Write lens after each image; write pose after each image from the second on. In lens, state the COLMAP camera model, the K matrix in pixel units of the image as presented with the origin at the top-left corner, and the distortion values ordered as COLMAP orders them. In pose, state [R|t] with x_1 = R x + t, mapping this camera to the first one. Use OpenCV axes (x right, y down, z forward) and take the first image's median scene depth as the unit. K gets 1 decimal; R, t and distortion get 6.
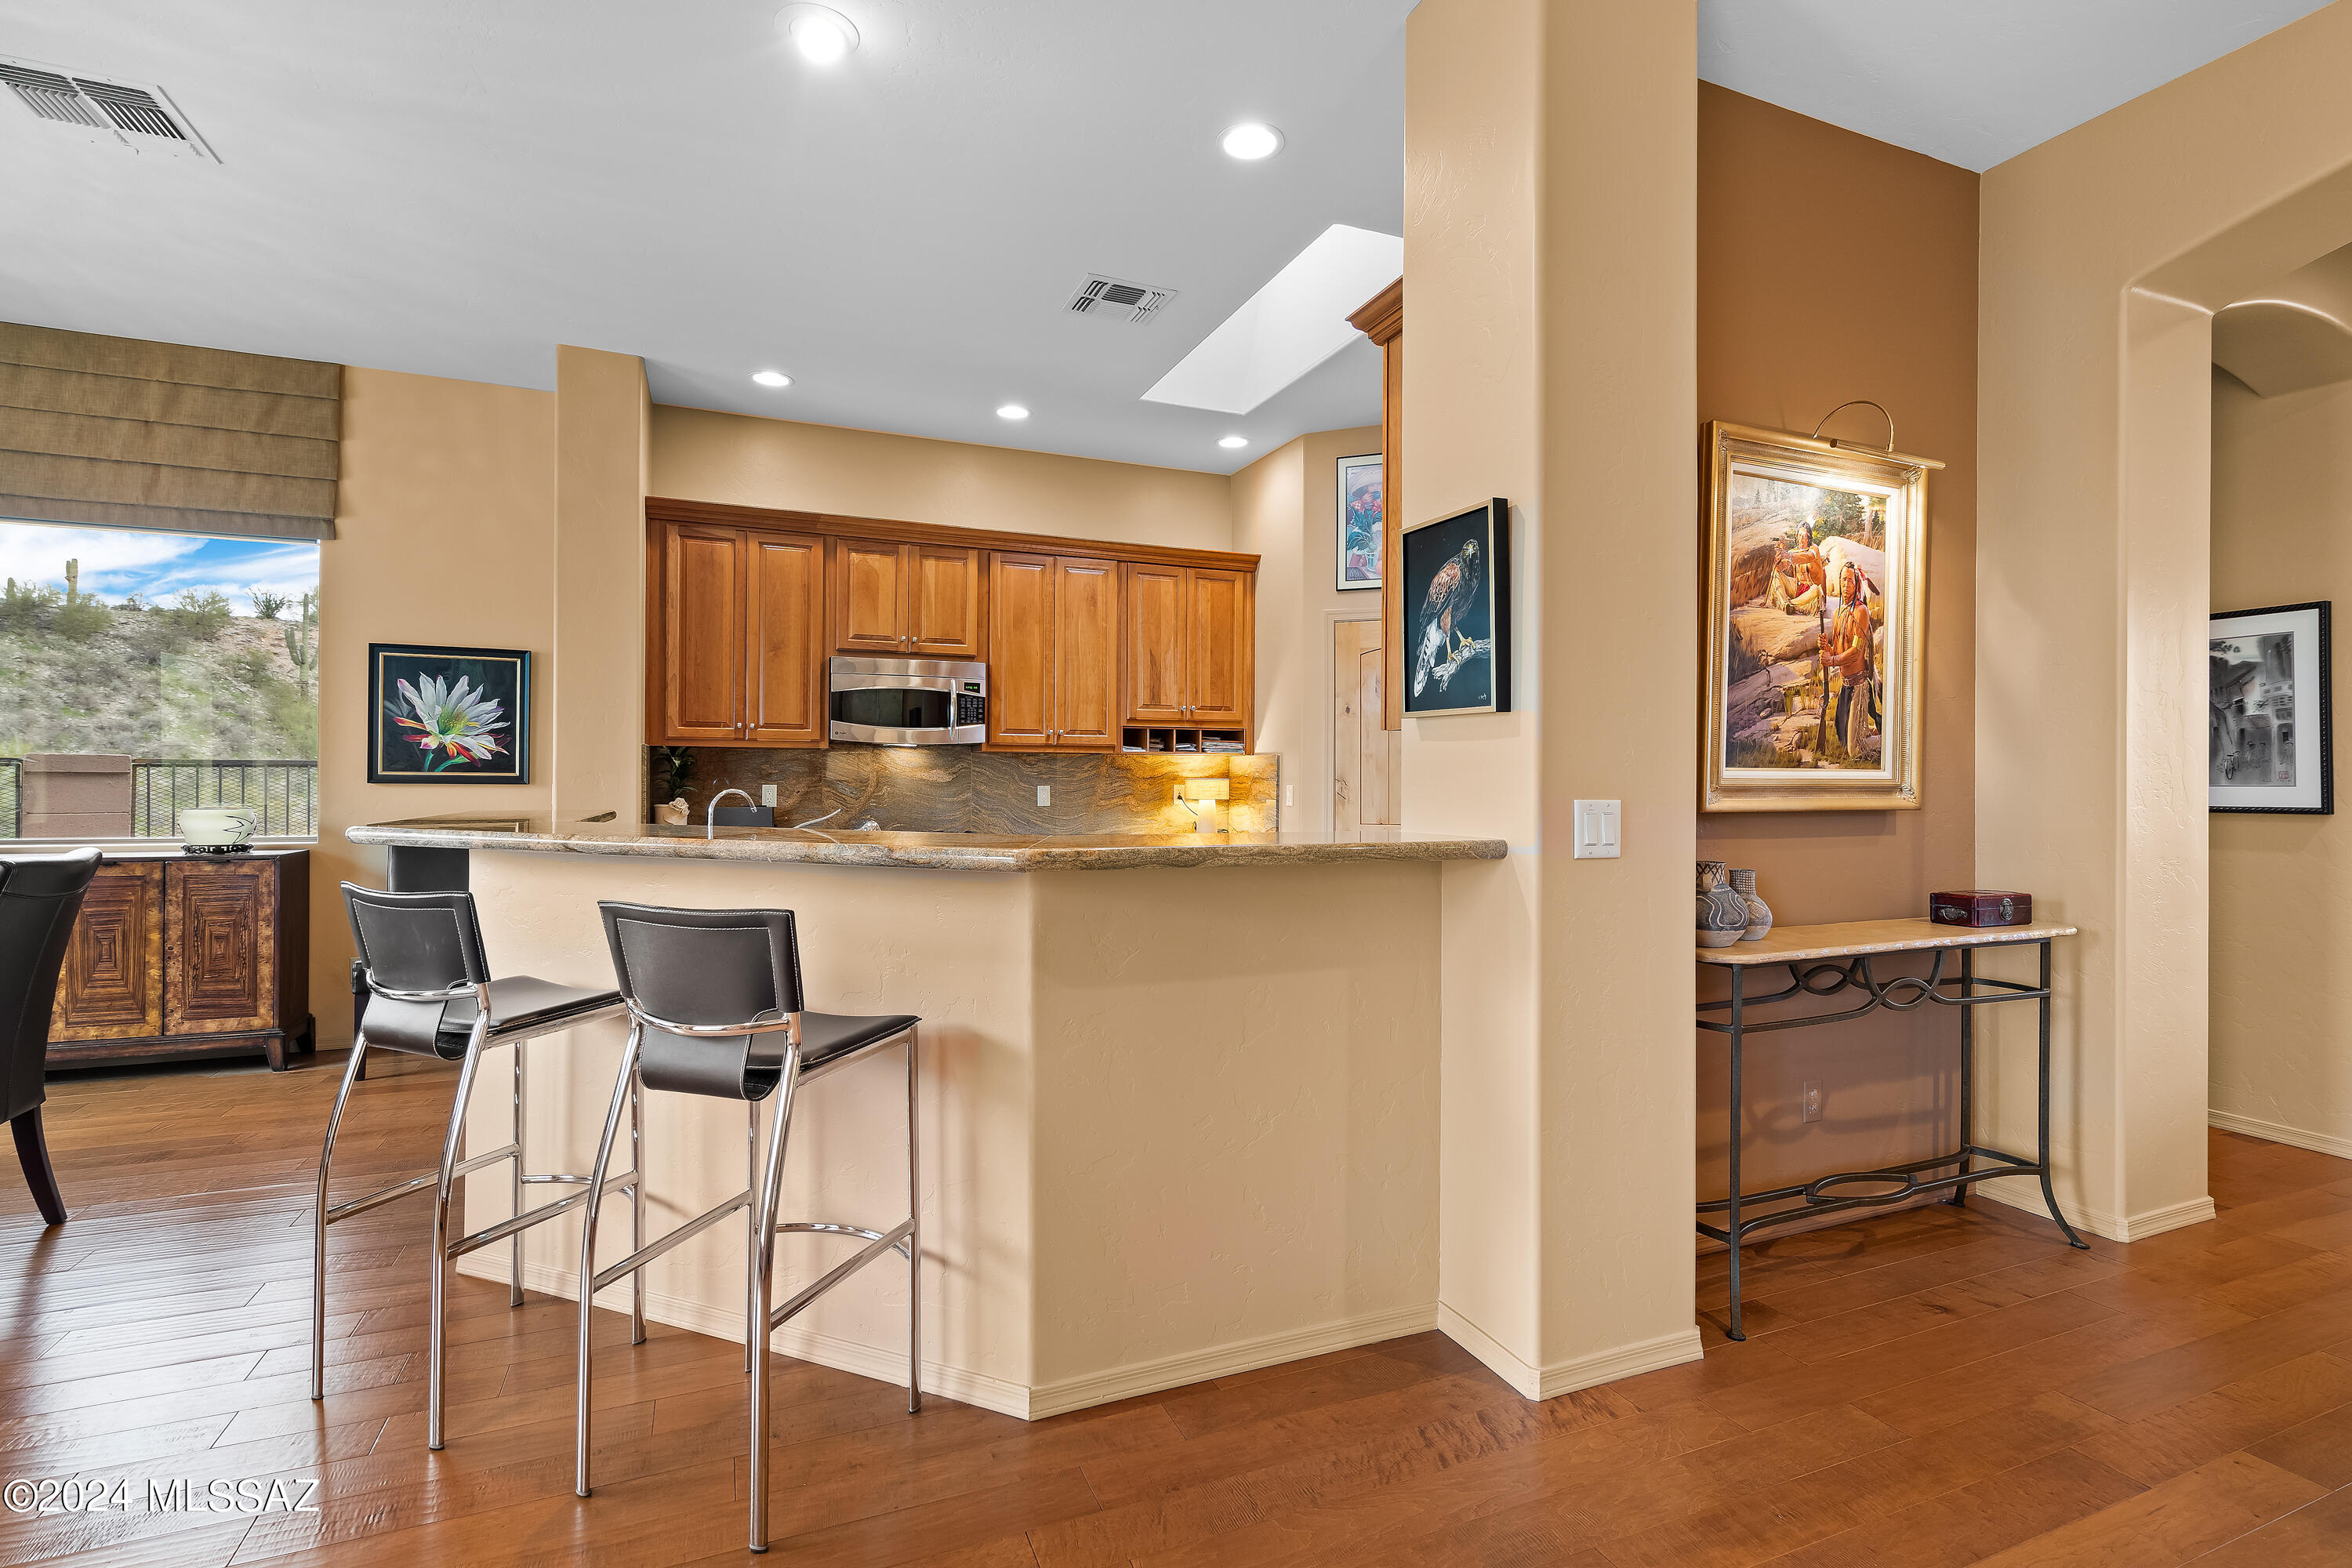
lens RADIAL K [[1098.2, 0, 1177.7], [0, 1098.2, 775.4], [0, 0, 1]] dist [-0.006346, 0.003465]
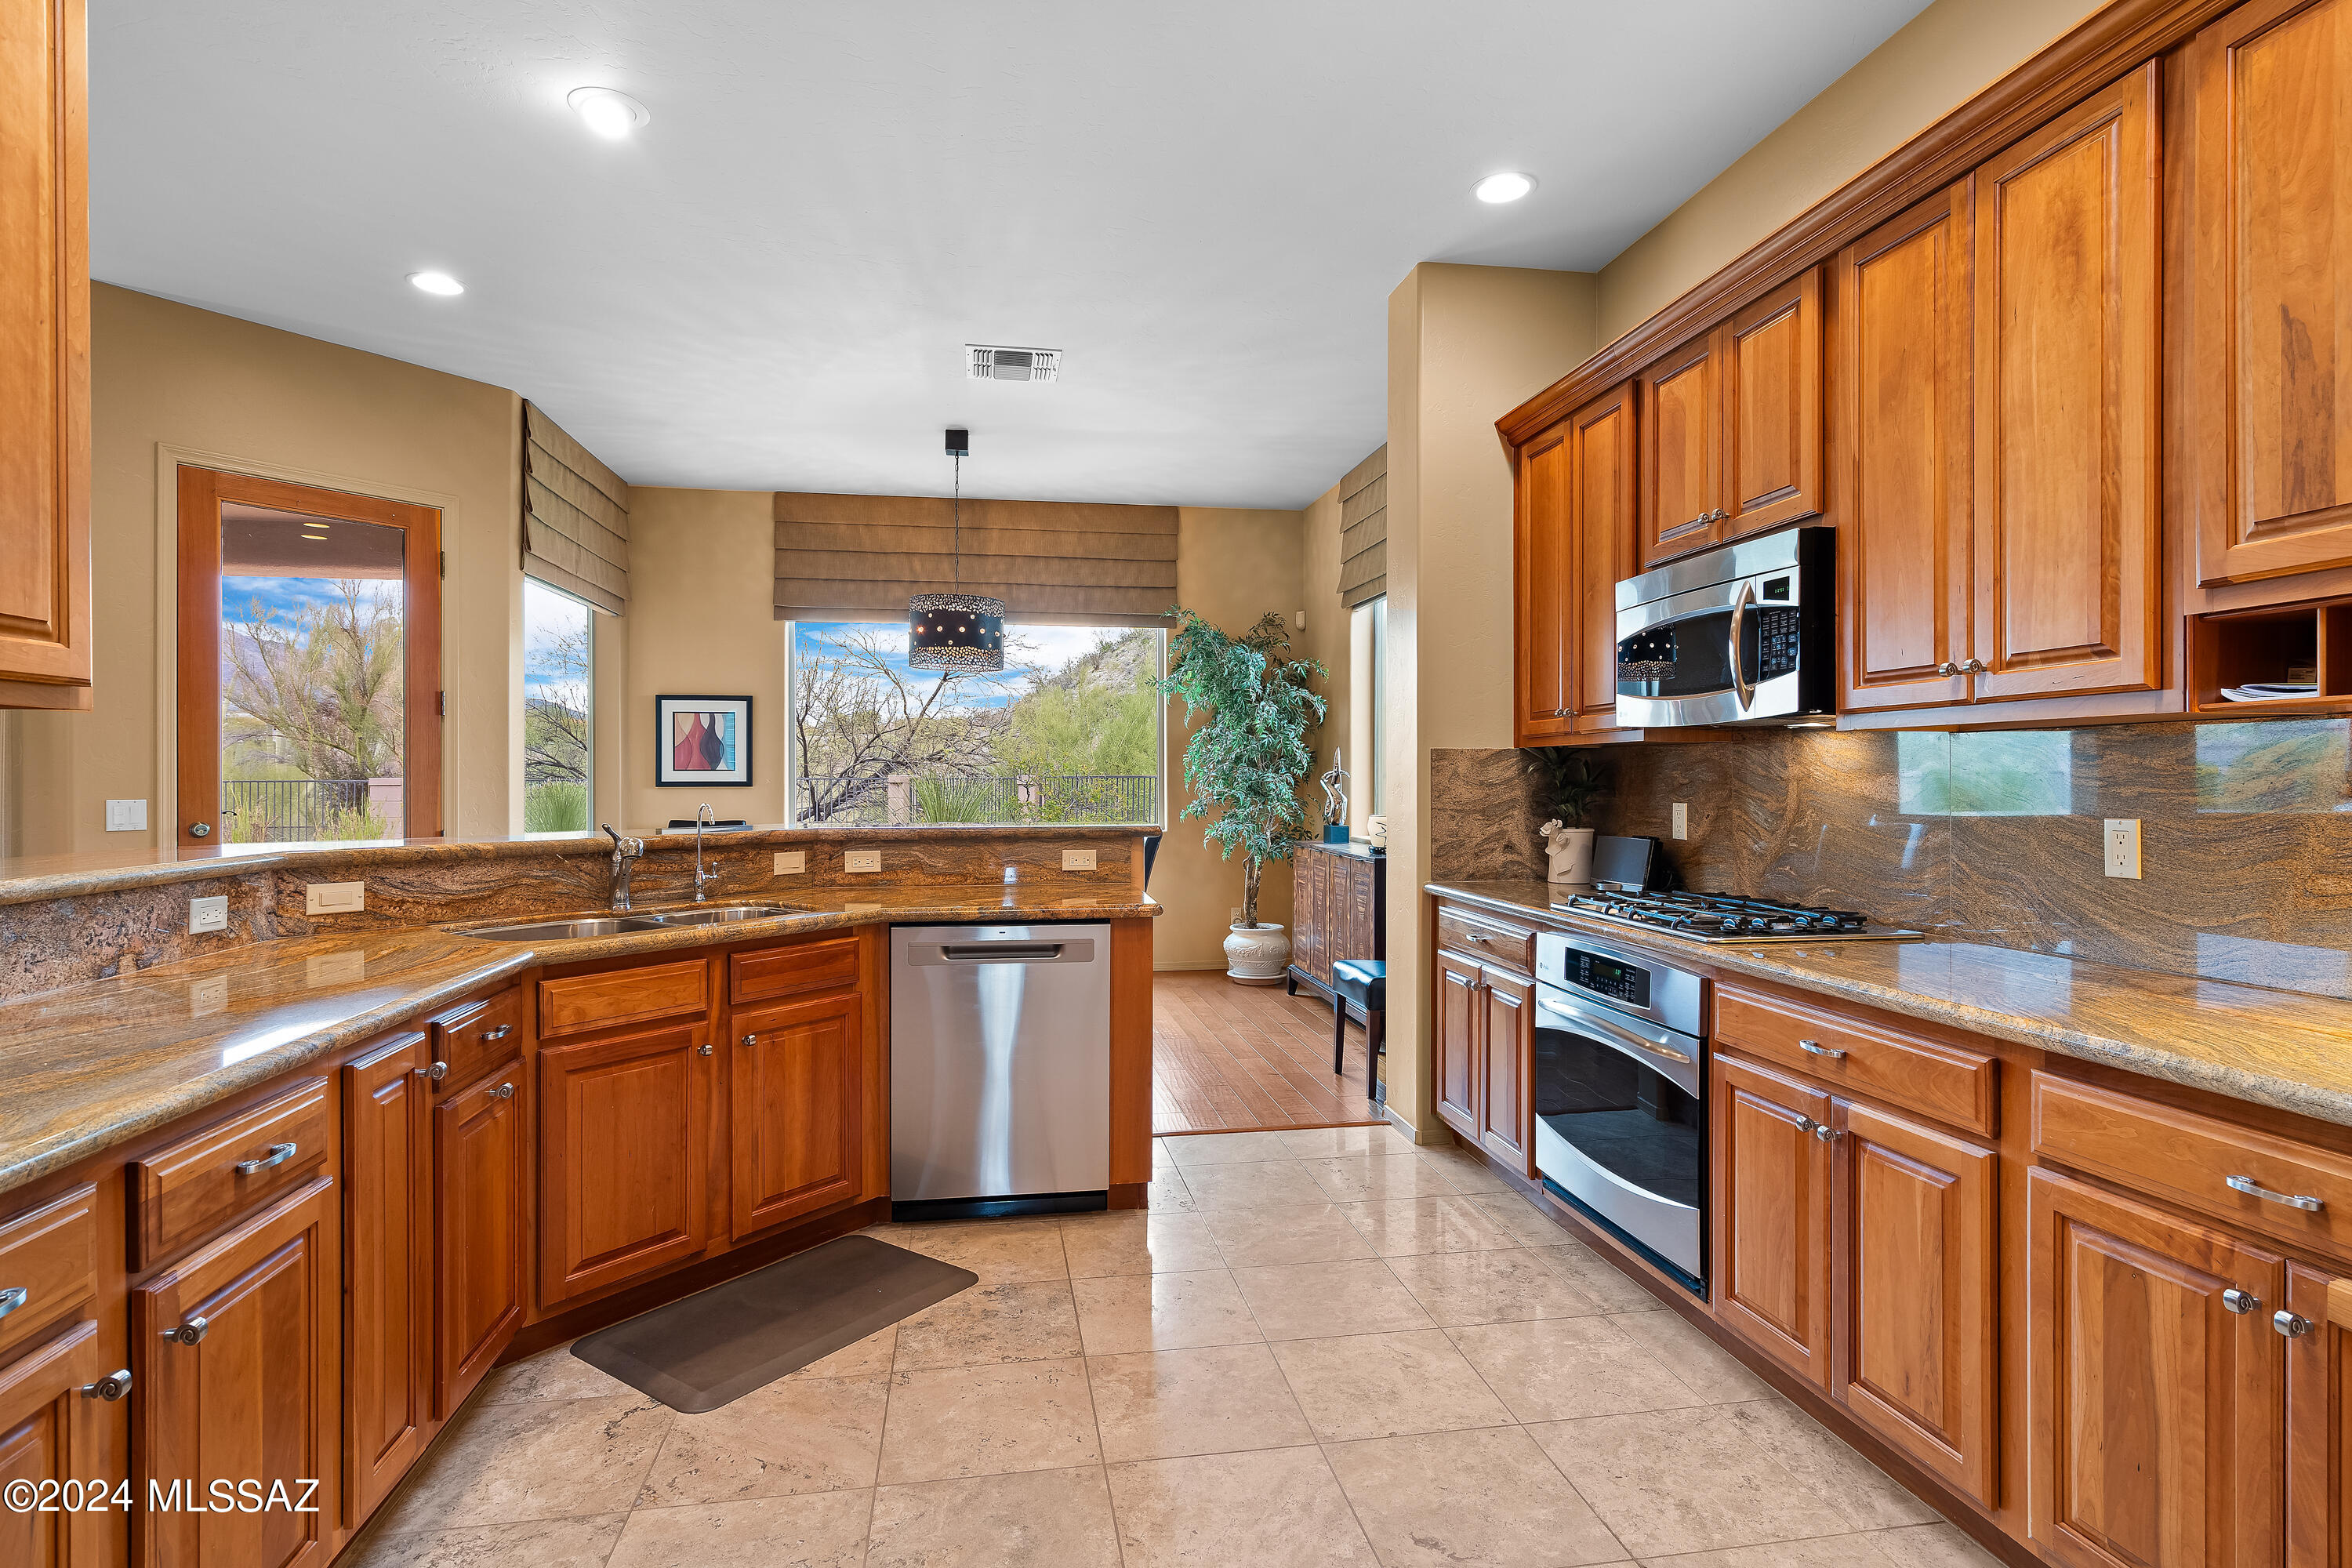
lens RADIAL K [[1166.4, 0, 1179.7], [0, 1166.4, 782.5], [0, 0, 1]] dist [-0.018051, 0.004655]
pose [[-0.228153, -0.001446, -0.973624, 0.358562], [0.003553, 0.999991, -0.002318, -0.002554], [0.973619, -0.003988, -0.228146, 0.974181]]
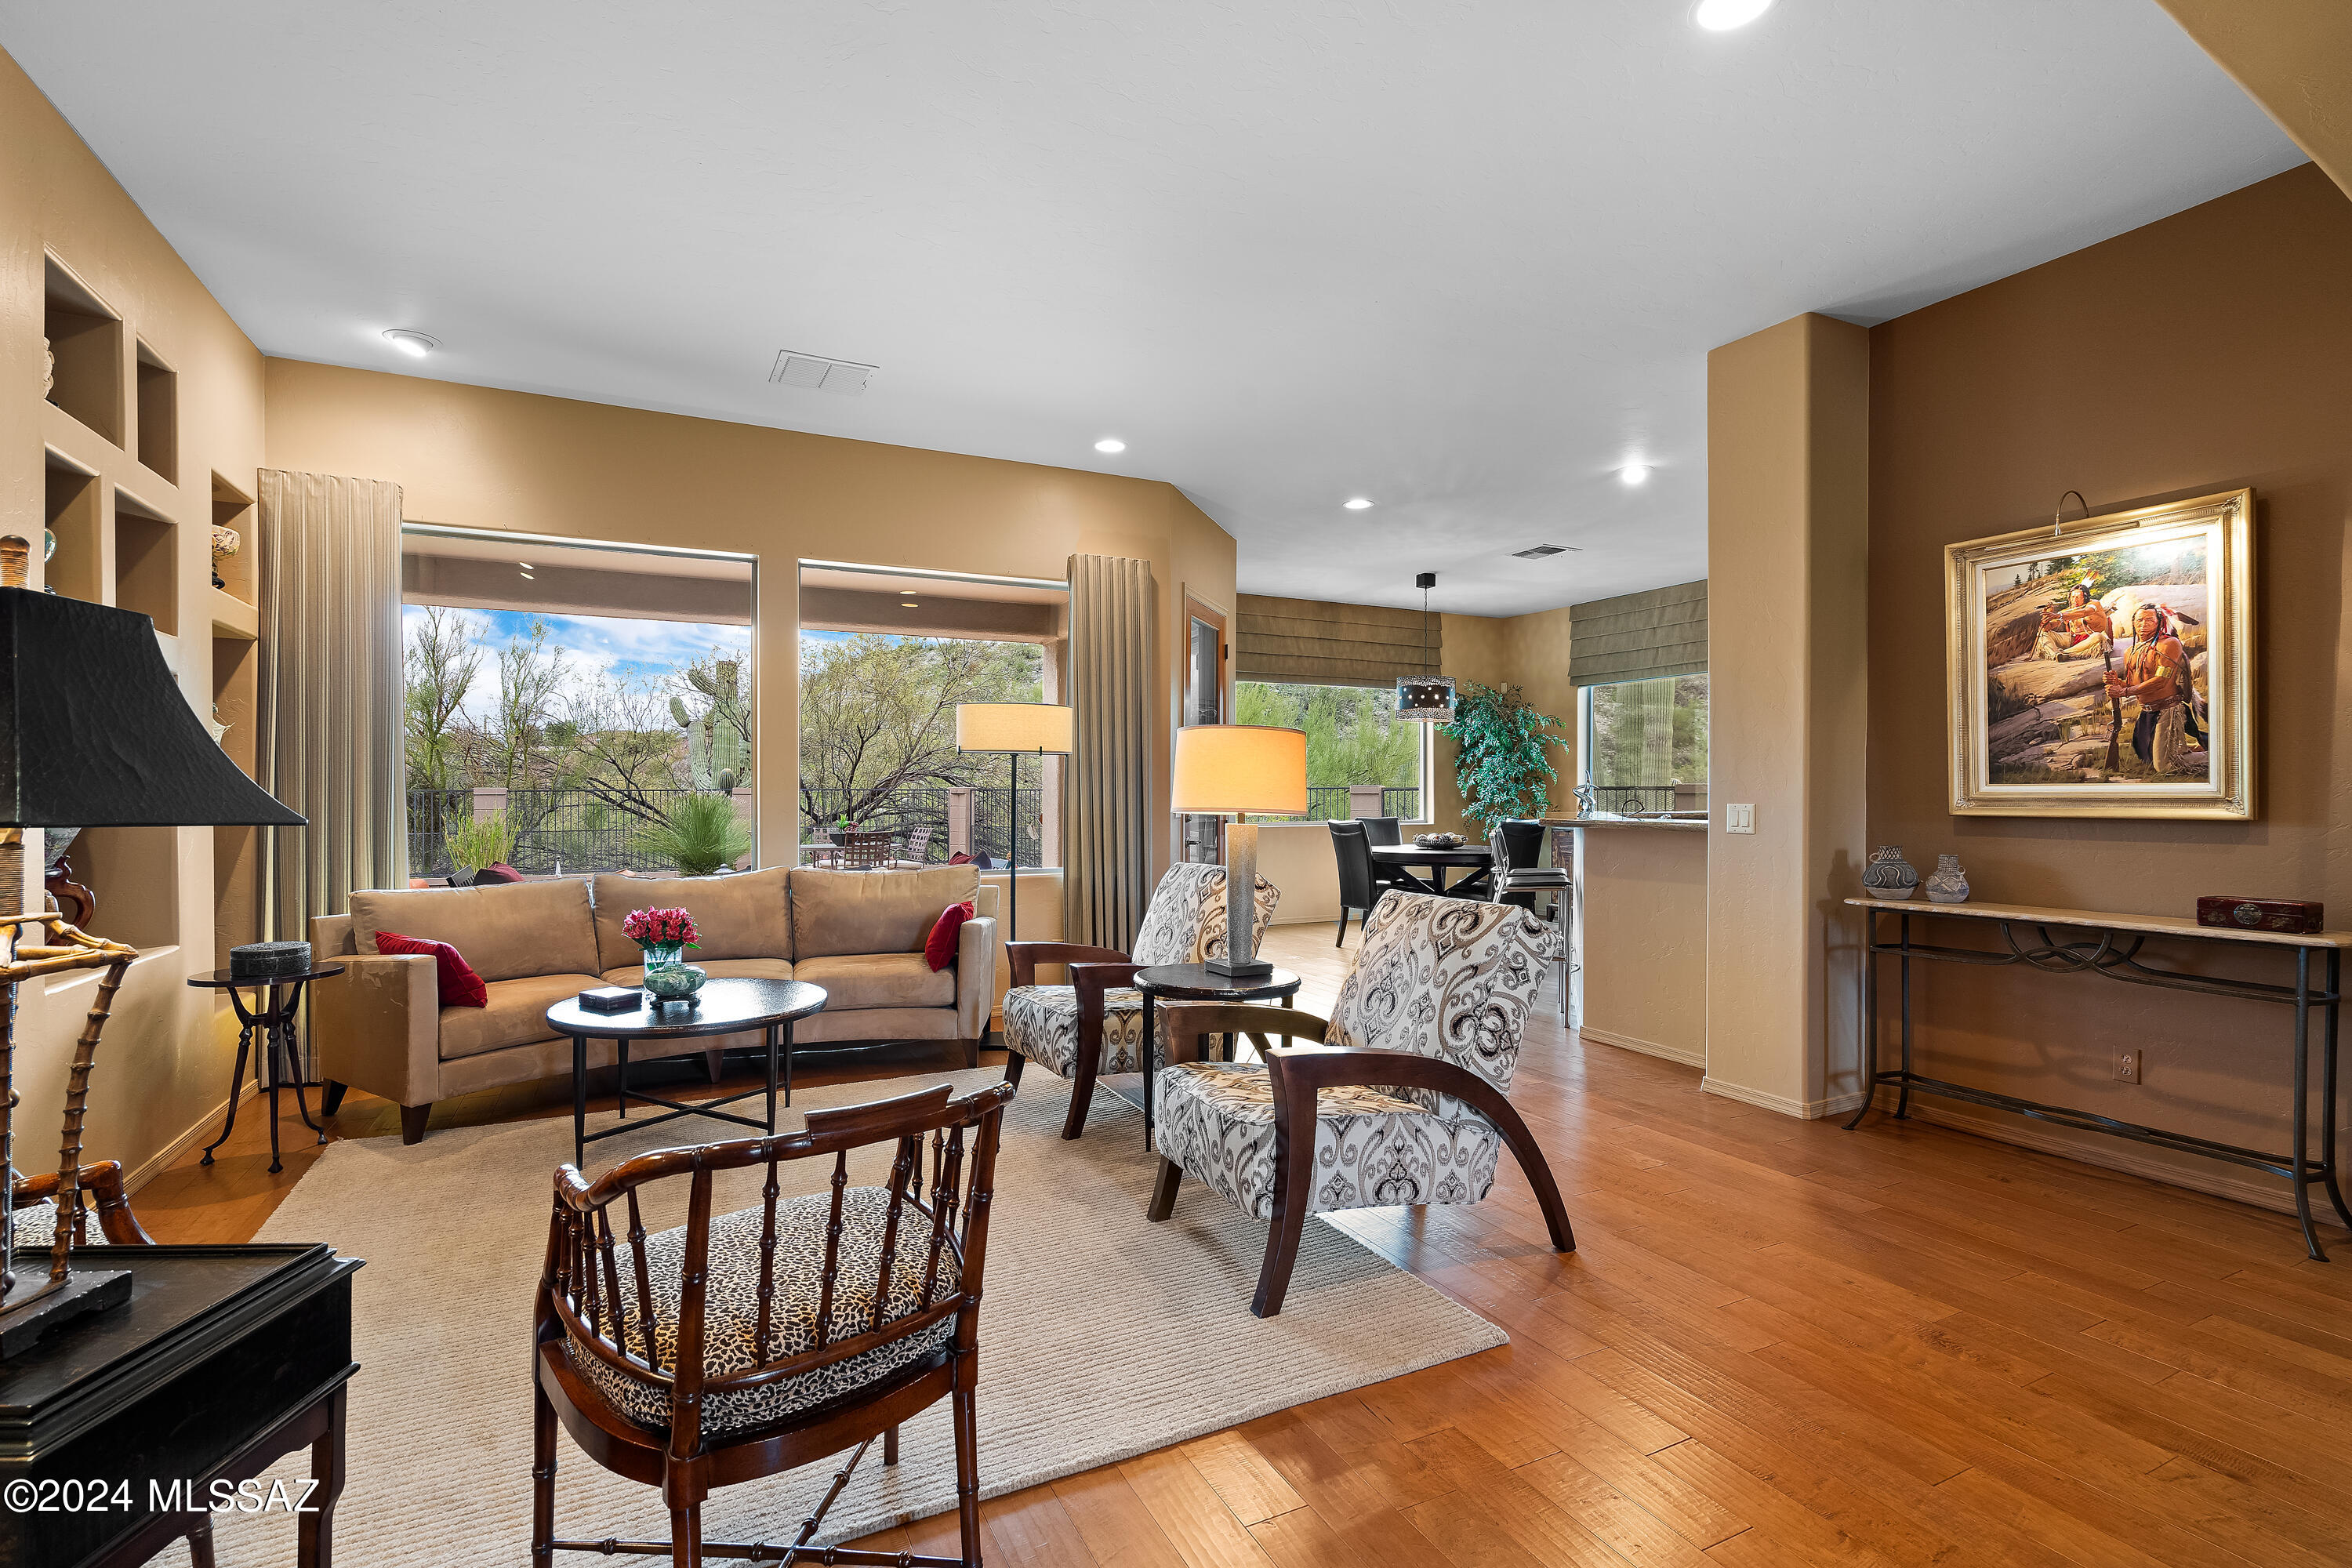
lens RADIAL K [[1098.2, 0, 1172.6], [0, 1098.2, 797.5], [0, 0, 1]] dist [-0.006346, 0.003465]
pose [[0.067752, -0.001123, -0.997702, 1.040090], [0.002099, 0.999997, -0.000983, 0.005317], [0.997700, -0.002028, 0.067754, -0.065775]]
